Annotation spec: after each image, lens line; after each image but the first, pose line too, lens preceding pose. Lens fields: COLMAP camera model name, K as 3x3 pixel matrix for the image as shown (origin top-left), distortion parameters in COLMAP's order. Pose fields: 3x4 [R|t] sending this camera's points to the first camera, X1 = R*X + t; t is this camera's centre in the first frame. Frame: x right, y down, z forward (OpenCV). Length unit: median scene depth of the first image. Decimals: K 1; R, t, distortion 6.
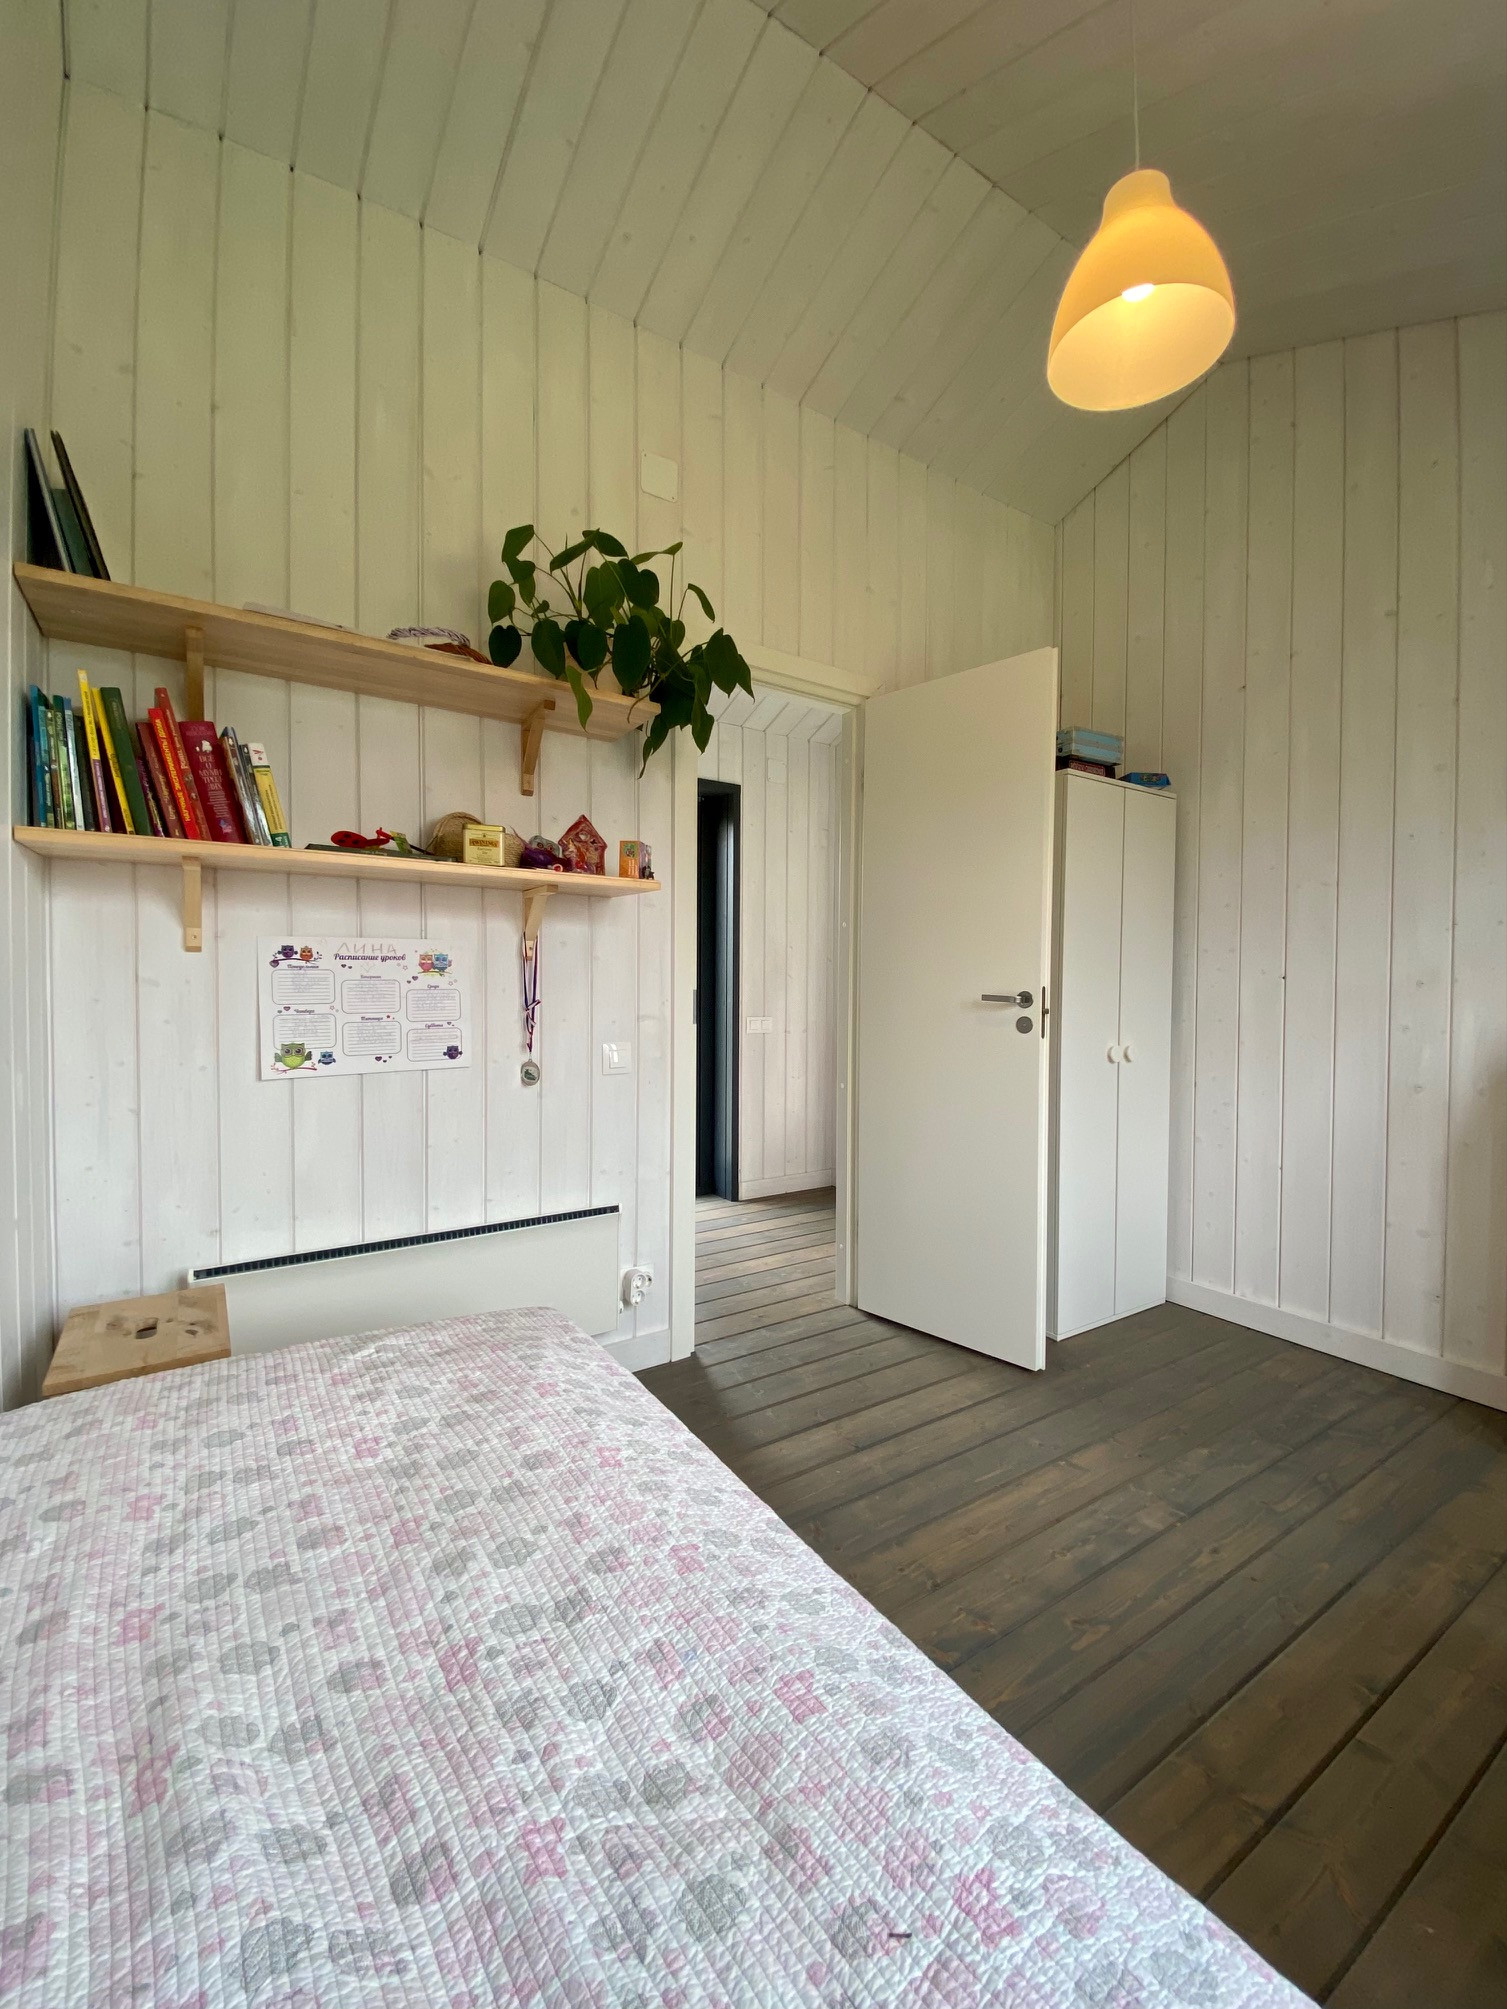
lens RADIAL K [[831.3, 0, 747.3], [0, 831.3, 1010.6], [0, 0, 1]] dist [0.024173, -0.022282]
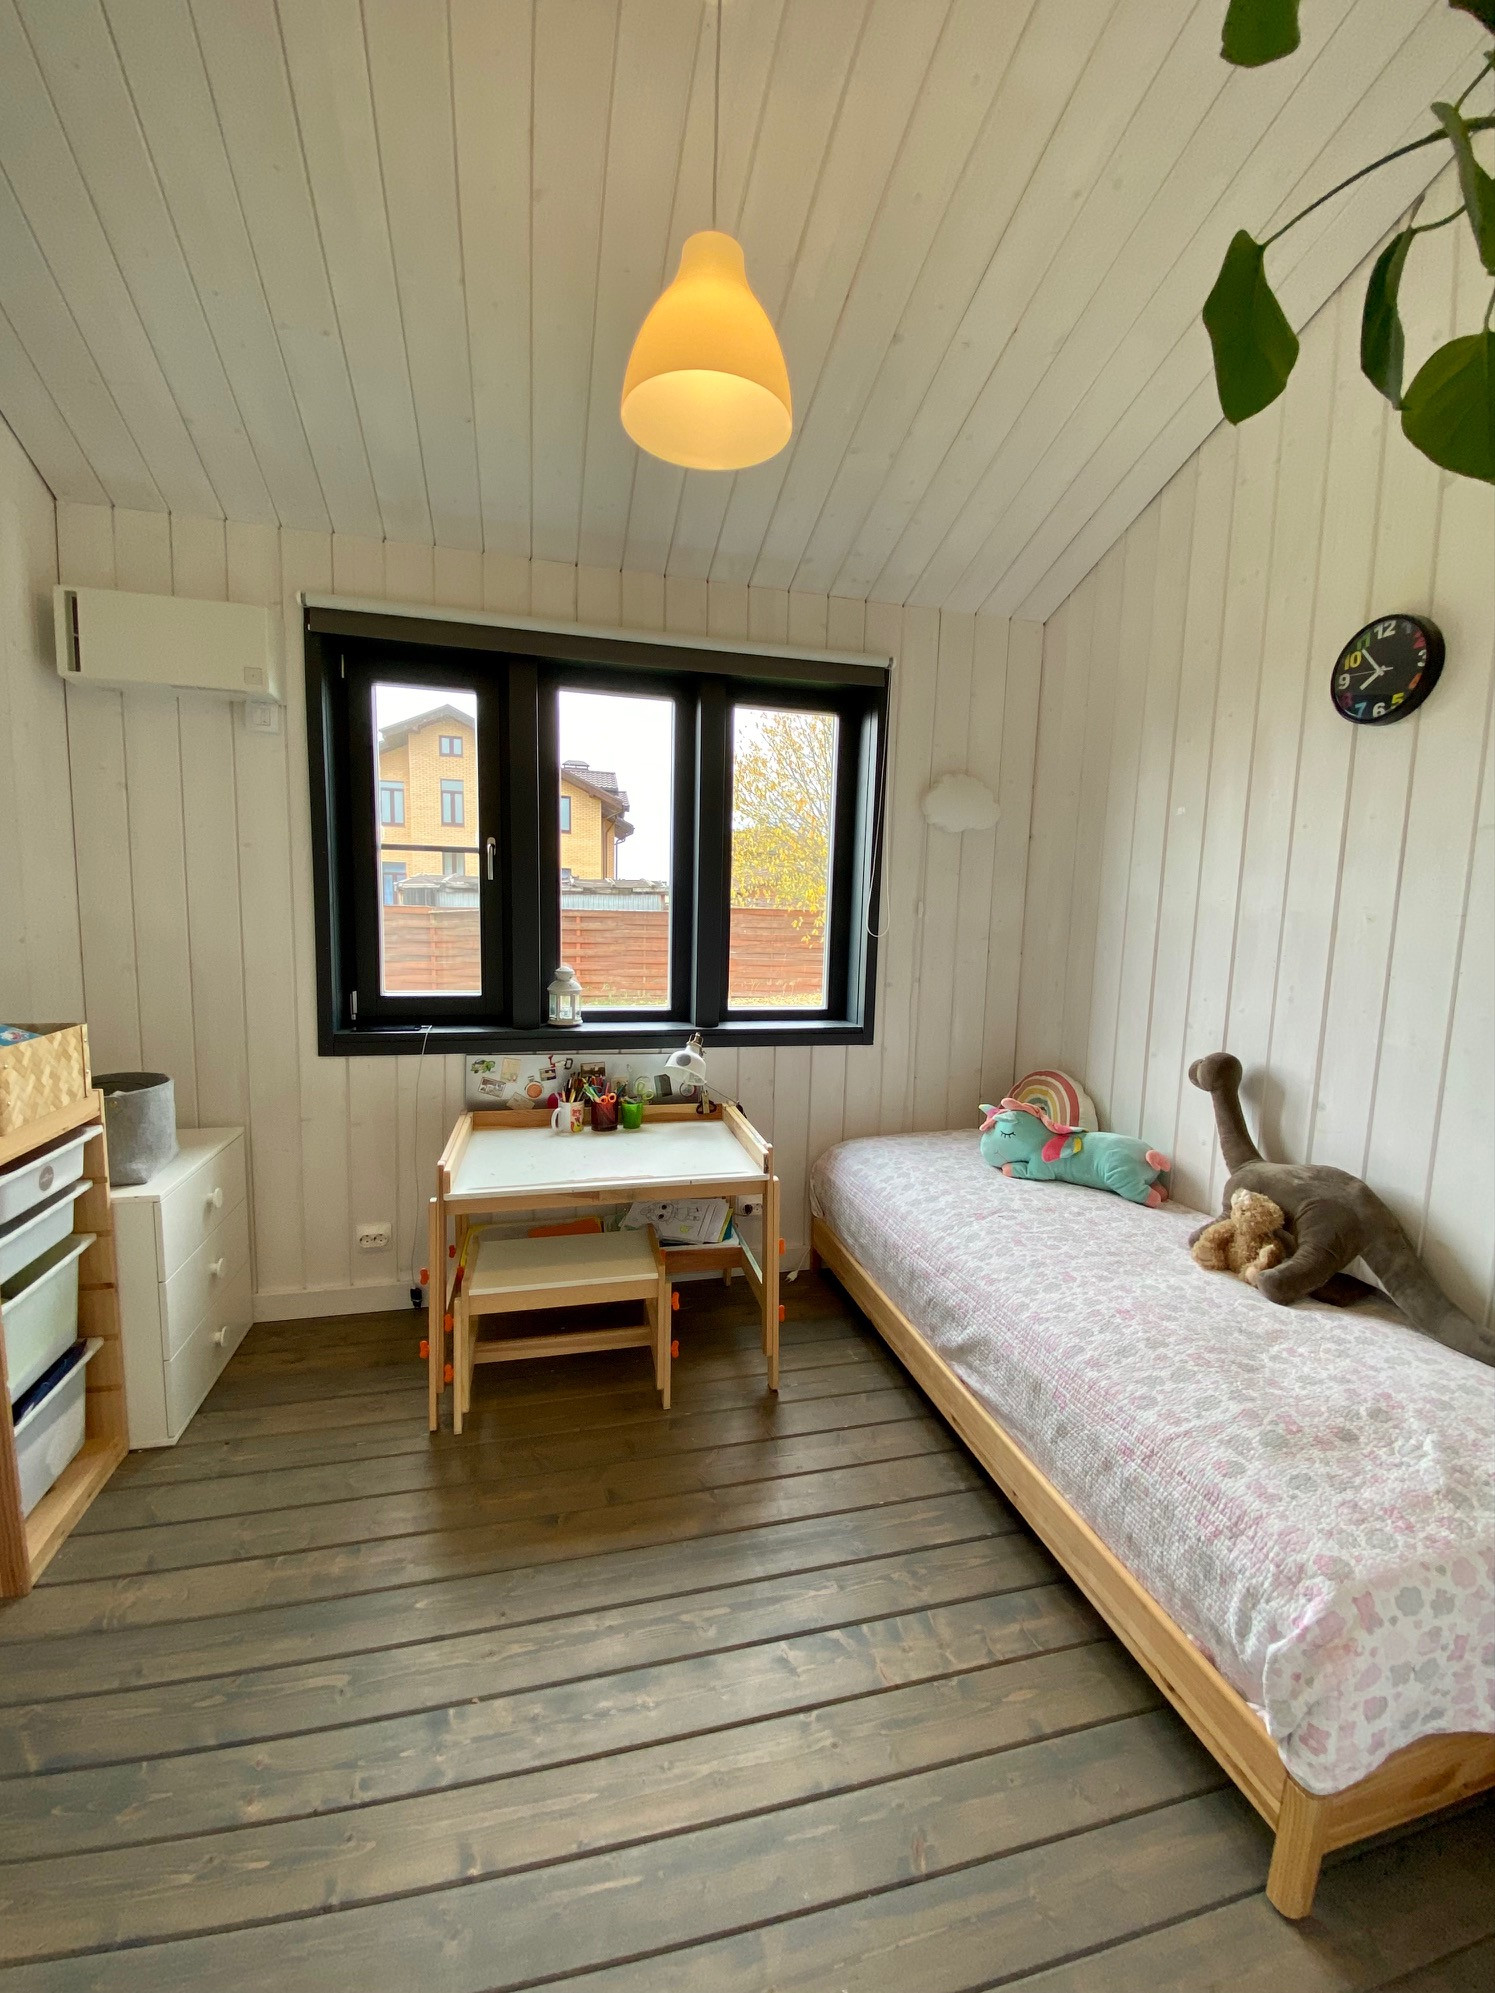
lens RADIAL K [[824.6, 0, 741.4], [0, 824.6, 1002.6], [0, 0, 1]] dist [0.024173, -0.022282]
pose [[-0.944502, -0.065011, 0.322008, 0.051687], [-0.020201, 0.989861, 0.140593, -0.233696], [-0.327883, 0.126285, -0.936240, 1.887739]]
